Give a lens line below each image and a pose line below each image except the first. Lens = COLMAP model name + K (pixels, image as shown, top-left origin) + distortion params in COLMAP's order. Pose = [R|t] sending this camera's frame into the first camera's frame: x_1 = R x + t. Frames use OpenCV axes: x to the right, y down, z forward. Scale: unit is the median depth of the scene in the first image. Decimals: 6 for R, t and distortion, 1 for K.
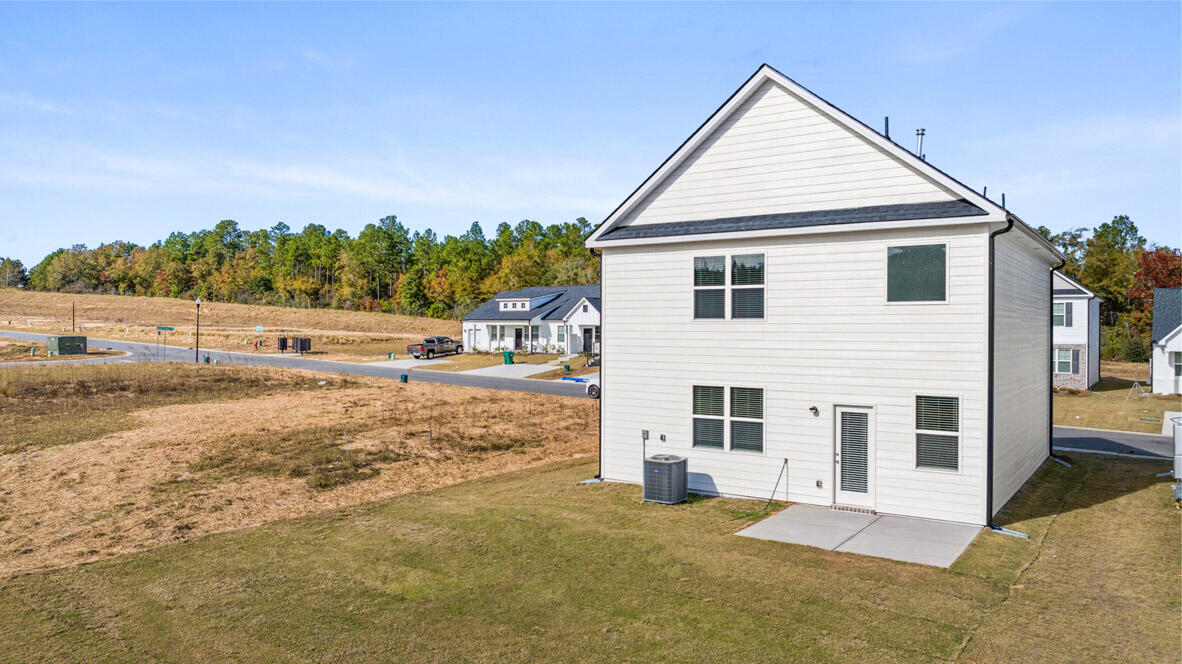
lens RADIAL K [[831.1, 0, 596.2], [0, 831.1, 327.9], [0, 0, 1]] dist [-0.011717, -0.000324]
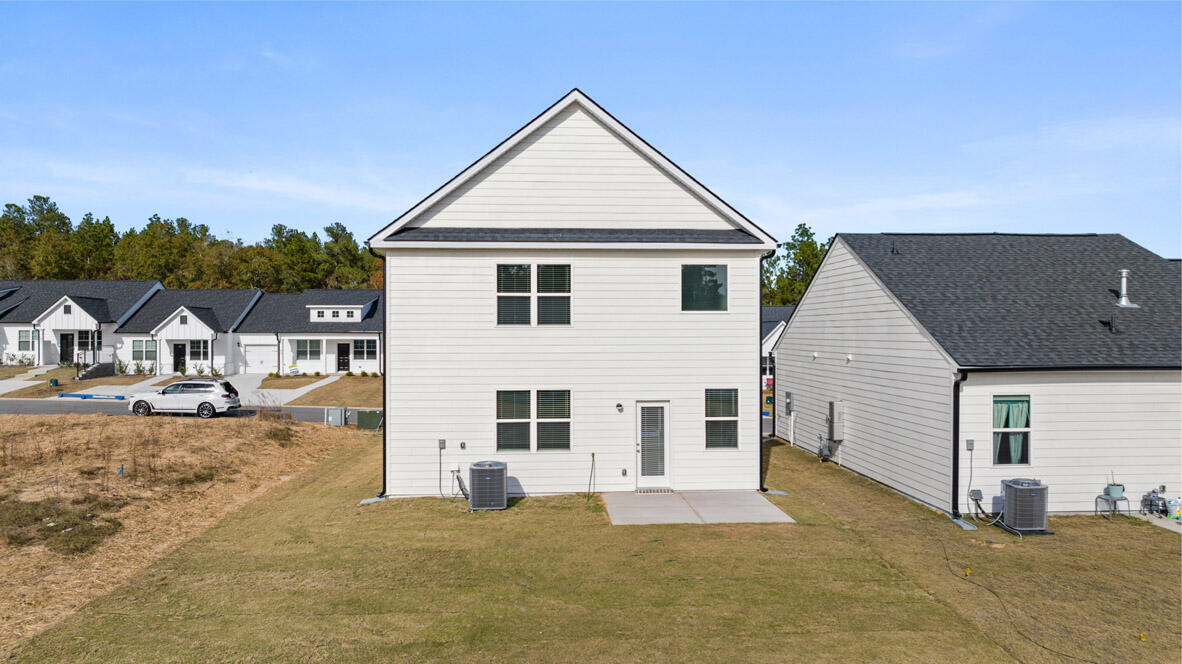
lens RADIAL K [[831.1, 0, 596.2], [0, 831.1, 327.9], [0, 0, 1]] dist [-0.011717, -0.000324]
pose [[0.785768, -0.002251, 0.618517, -0.427266], [0.004404, 0.999988, -0.001957, -0.004883], [-0.618505, 0.004262, 0.785769, 0.132526]]
